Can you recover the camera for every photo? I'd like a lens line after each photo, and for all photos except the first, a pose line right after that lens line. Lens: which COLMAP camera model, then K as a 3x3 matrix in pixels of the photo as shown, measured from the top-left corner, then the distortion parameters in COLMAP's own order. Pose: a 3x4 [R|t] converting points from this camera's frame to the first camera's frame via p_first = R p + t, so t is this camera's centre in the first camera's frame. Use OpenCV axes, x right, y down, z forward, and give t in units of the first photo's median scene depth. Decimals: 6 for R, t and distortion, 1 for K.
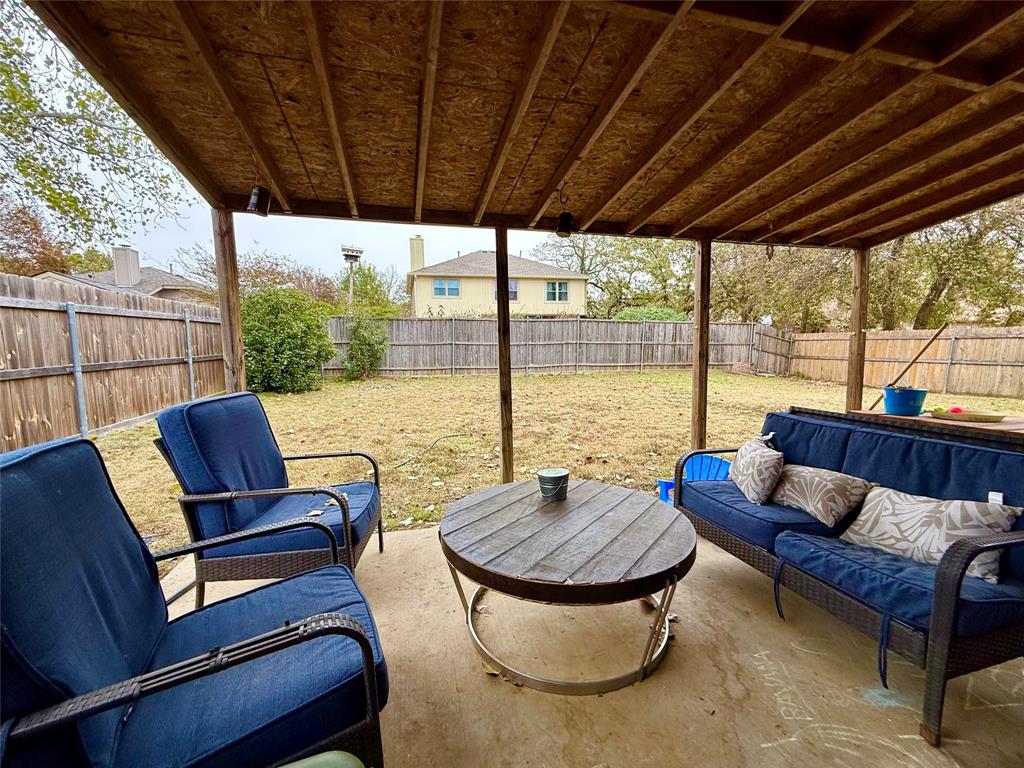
lens RADIAL K [[407.9, 0, 509.9], [0, 407.9, 383.4], [0, 0, 1]] dist [-0.000903, 0.000099]
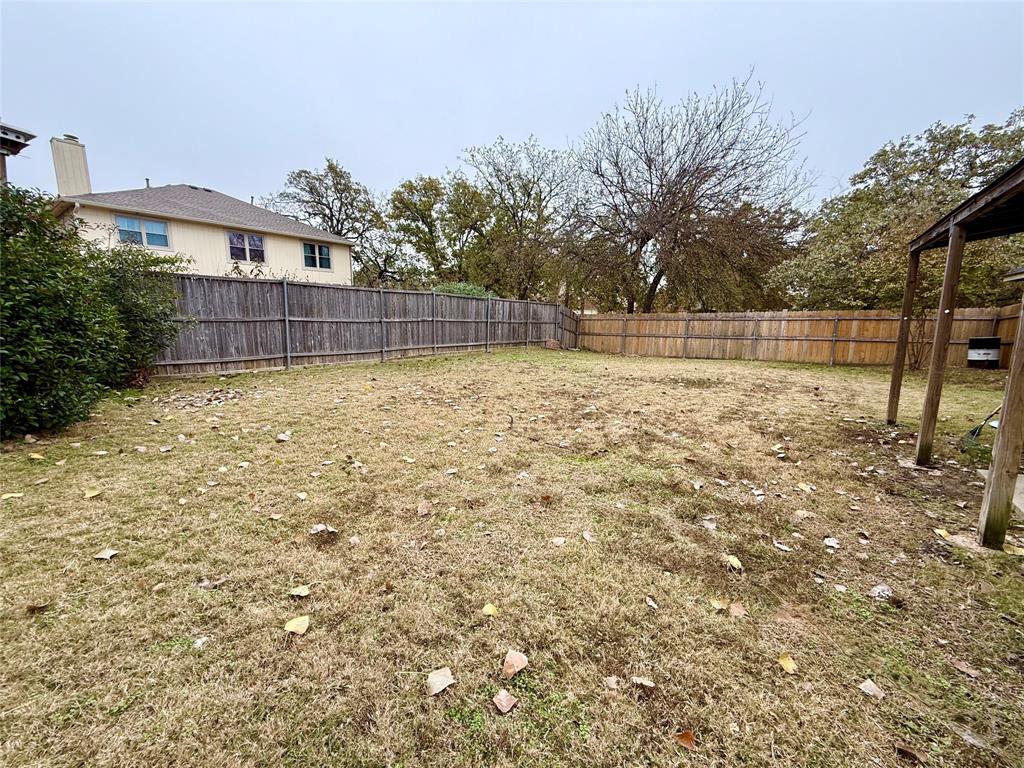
lens RADIAL K [[407.9, 0, 509.9], [0, 407.9, 383.4], [0, 0, 1]] dist [-0.000903, 0.000099]
pose [[0.773919, -0.087875, 0.627158, -0.244047], [0.052057, 0.995802, 0.075290, -0.021767], [-0.631141, -0.025620, 0.775245, 0.215377]]
